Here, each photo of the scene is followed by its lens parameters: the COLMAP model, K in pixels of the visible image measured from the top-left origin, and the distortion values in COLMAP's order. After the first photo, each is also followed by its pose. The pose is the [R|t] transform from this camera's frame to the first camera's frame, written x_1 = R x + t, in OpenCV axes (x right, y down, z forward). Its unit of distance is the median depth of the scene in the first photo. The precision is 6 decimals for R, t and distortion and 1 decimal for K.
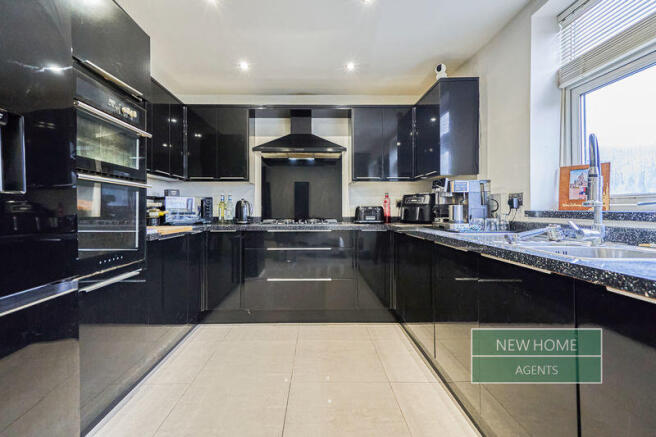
lens RADIAL K [[303.9, 0, 325.2], [0, 303.9, 211.3], [0, 0, 1]] dist [0.000660, -0.000207]
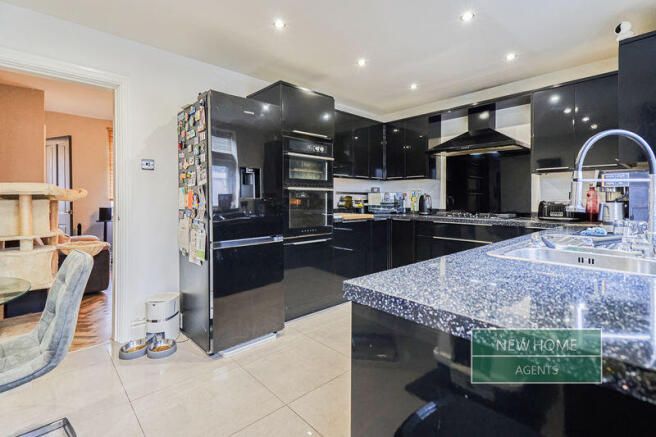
lens RADIAL K [[303.9, 0, 325.2], [0, 303.9, 211.3], [0, 0, 1]] dist [0.000660, -0.000207]
pose [[0.663982, 0.034598, -0.746948, 0.372213], [-0.006638, 0.999162, 0.040380, -0.017848], [0.747719, -0.021853, 0.663655, -0.083096]]
